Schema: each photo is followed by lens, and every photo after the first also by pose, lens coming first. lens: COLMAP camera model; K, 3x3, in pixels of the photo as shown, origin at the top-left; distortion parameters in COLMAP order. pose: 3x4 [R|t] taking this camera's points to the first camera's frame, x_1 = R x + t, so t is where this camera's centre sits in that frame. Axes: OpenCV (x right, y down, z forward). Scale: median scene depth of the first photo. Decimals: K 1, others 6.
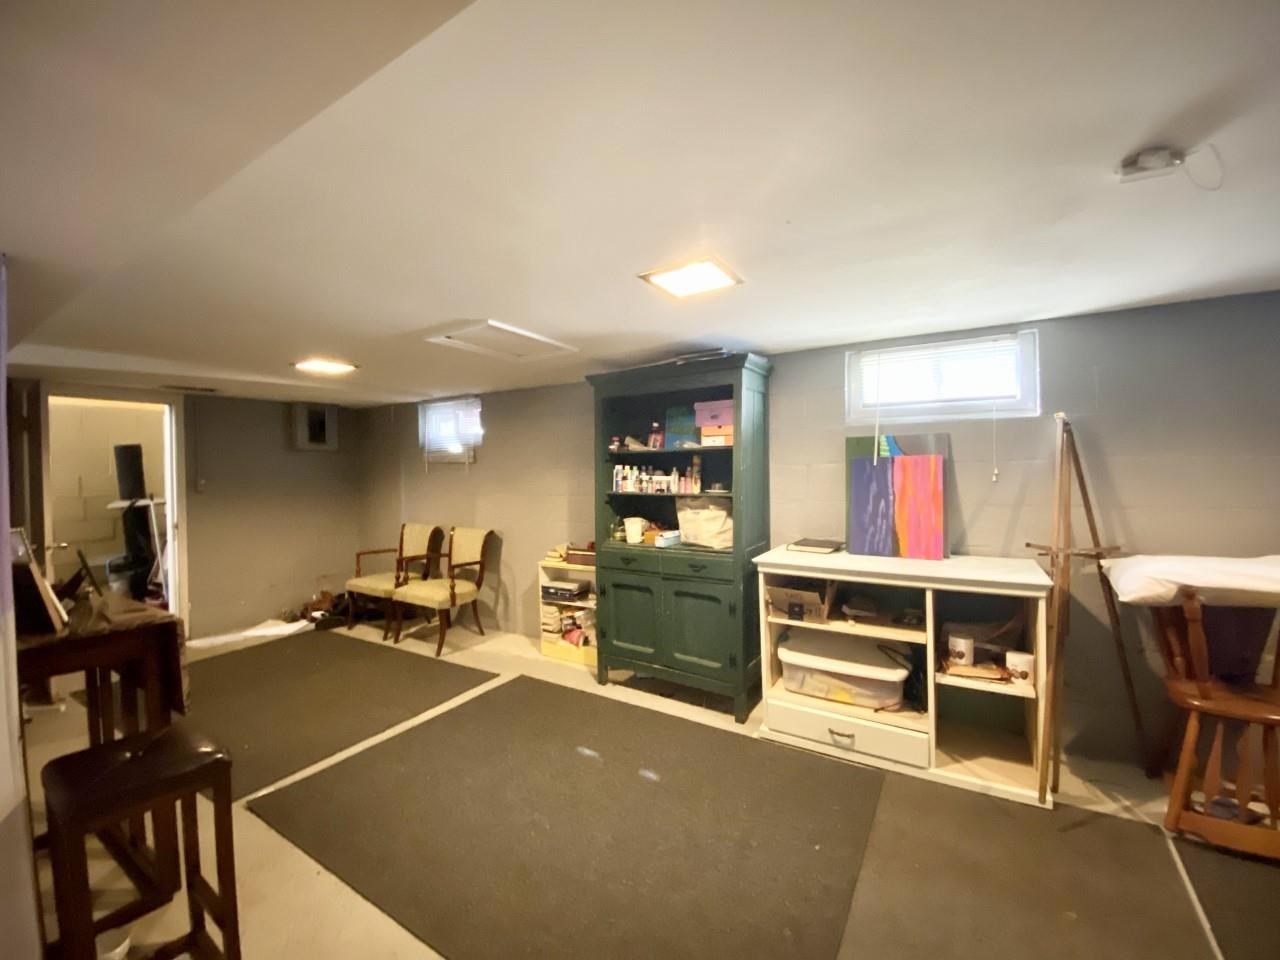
lens RADIAL K [[514.4, 0, 626.9], [0, 514.4, 471.4], [0, 0, 1]] dist [0.002568, -0.019310]
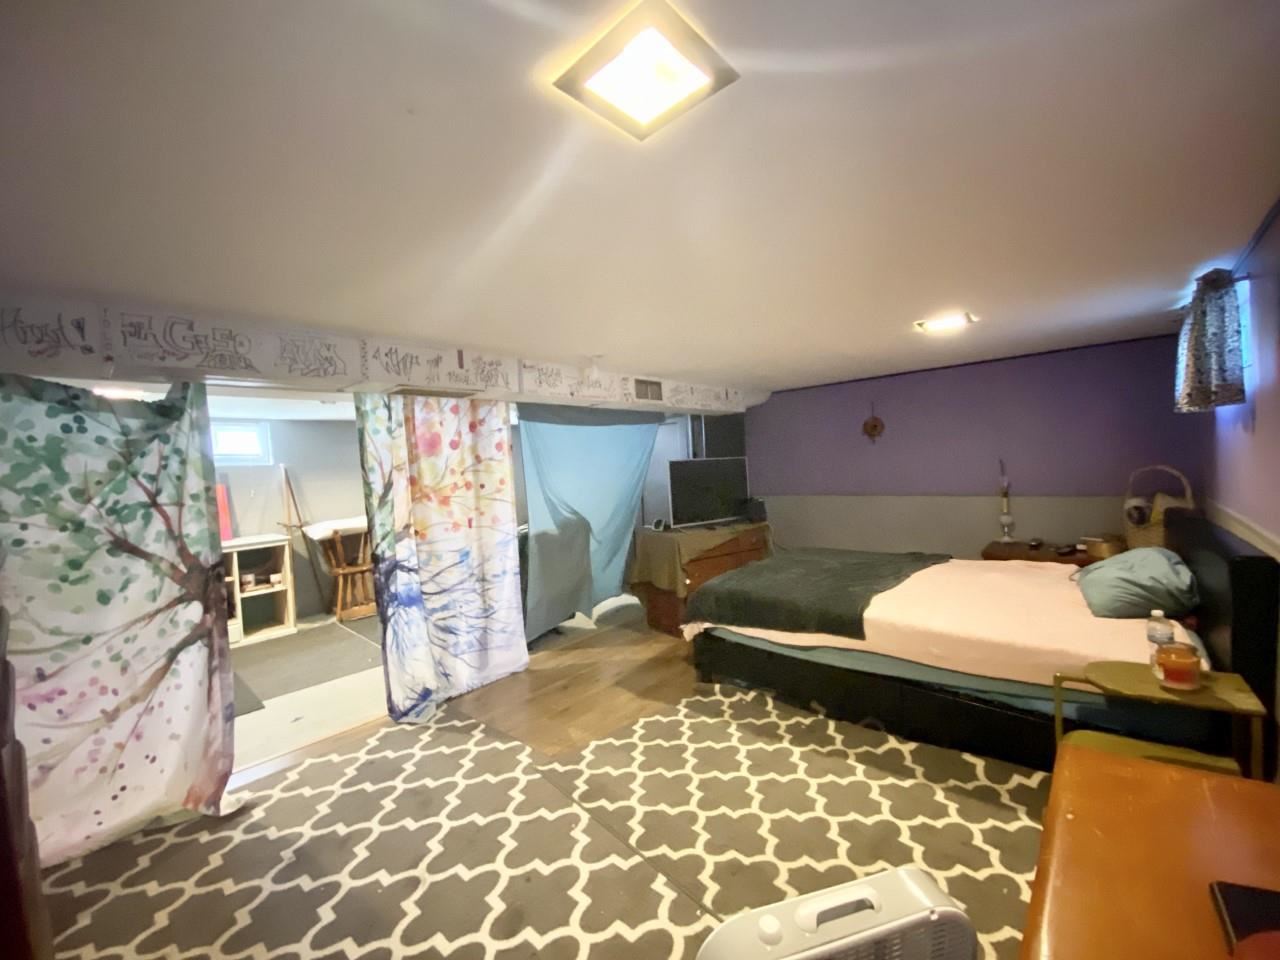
lens RADIAL K [[514.4, 0, 626.9], [0, 514.4, 471.4], [0, 0, 1]] dist [0.002568, -0.019310]
pose [[0.166859, -0.015484, 0.985859, -1.141416], [0.043854, 0.999004, 0.008268, -0.038716], [-0.985005, 0.041854, 0.167372, -0.875567]]
